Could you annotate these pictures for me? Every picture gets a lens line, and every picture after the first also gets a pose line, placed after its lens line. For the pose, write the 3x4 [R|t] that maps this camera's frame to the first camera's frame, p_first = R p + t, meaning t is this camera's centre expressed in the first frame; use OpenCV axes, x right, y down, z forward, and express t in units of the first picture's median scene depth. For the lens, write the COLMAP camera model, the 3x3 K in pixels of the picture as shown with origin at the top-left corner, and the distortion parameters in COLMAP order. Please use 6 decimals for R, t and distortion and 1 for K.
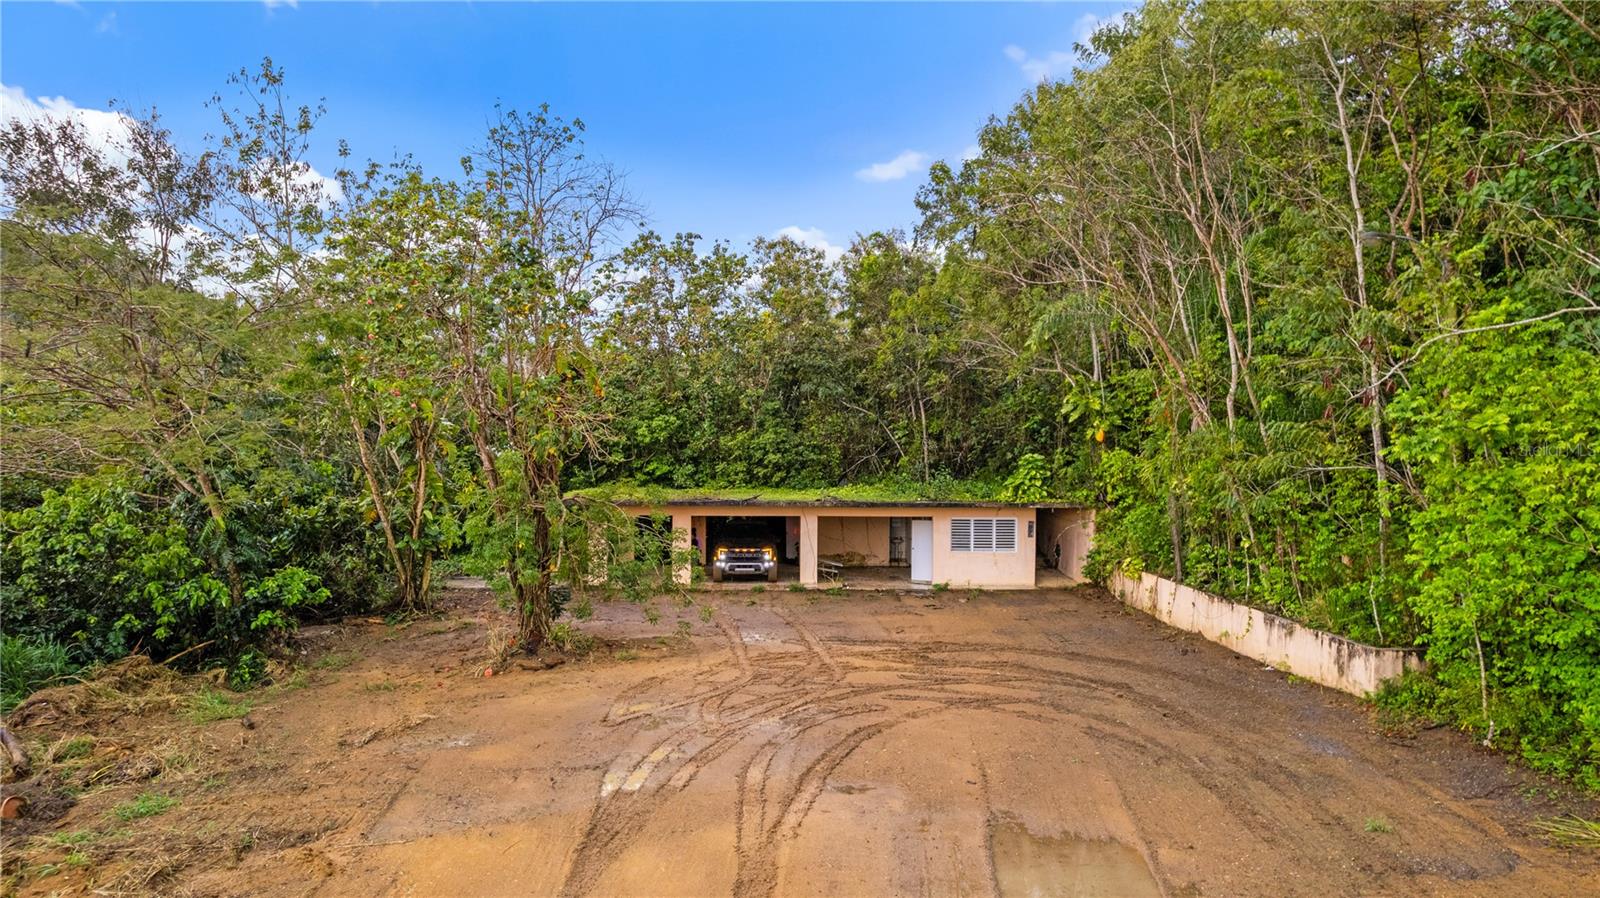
lens RADIAL K [[1022.6, 0, 802.3], [0, 1022.6, 459.4], [0, 0, 1]] dist [-0.081841, 0.074516]
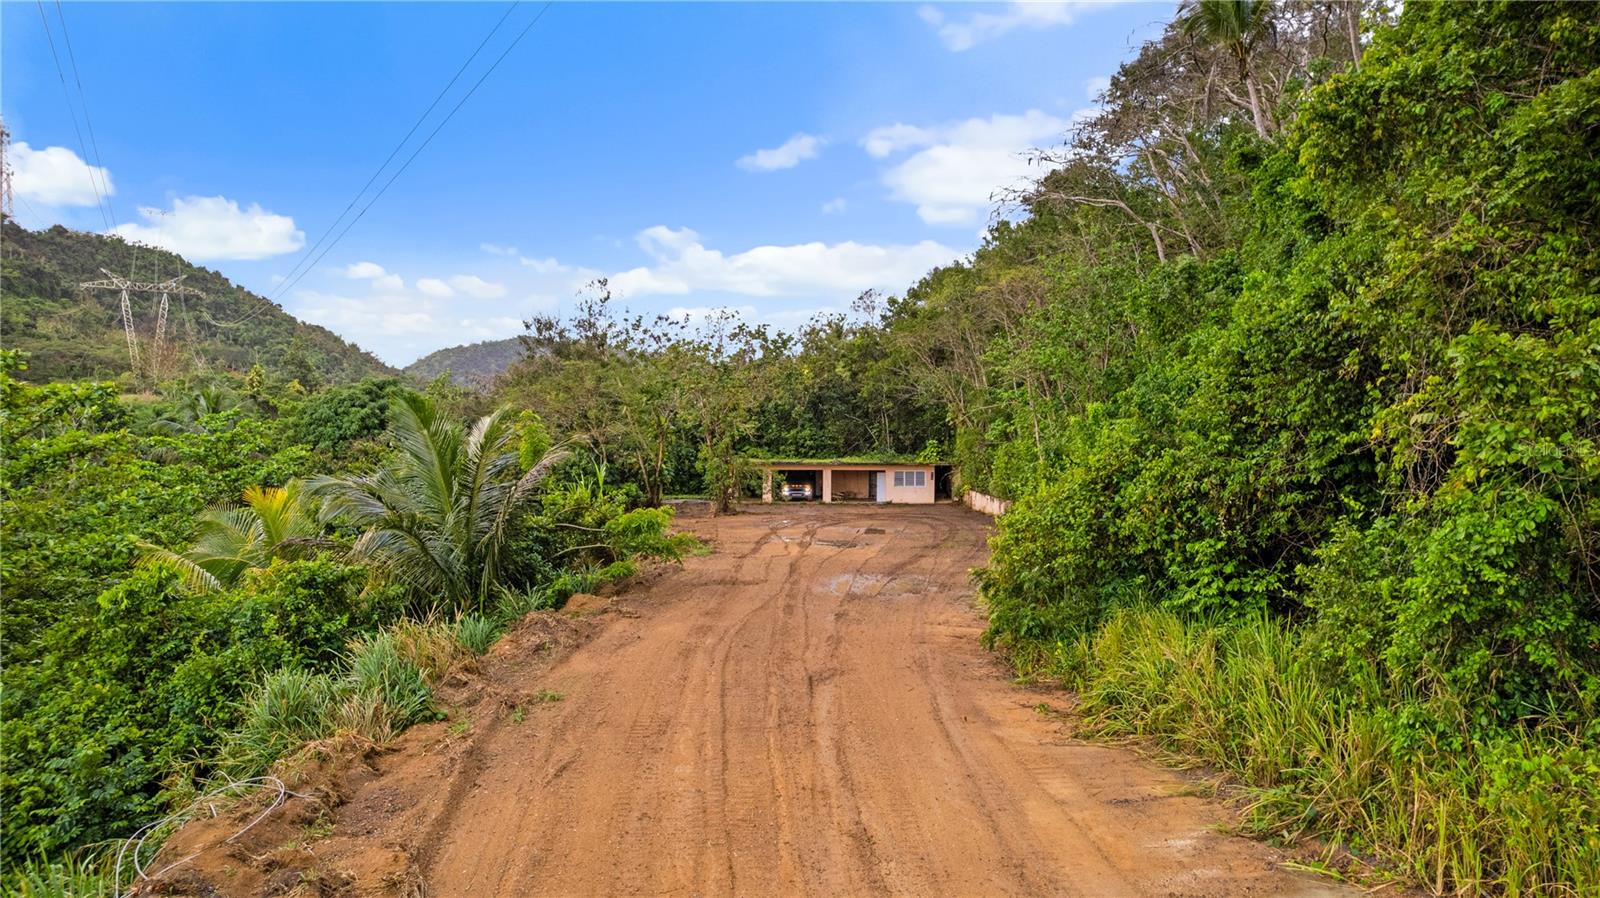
lens RADIAL K [[1022.6, 0, 802.3], [0, 1022.6, 459.4], [0, 0, 1]] dist [-0.081841, 0.074516]
pose [[0.999750, -0.000759, -0.022369, 0.002188], [0.000930, 0.999970, 0.007629, 0.016050], [0.022362, -0.007647, 0.999721, -1.031952]]
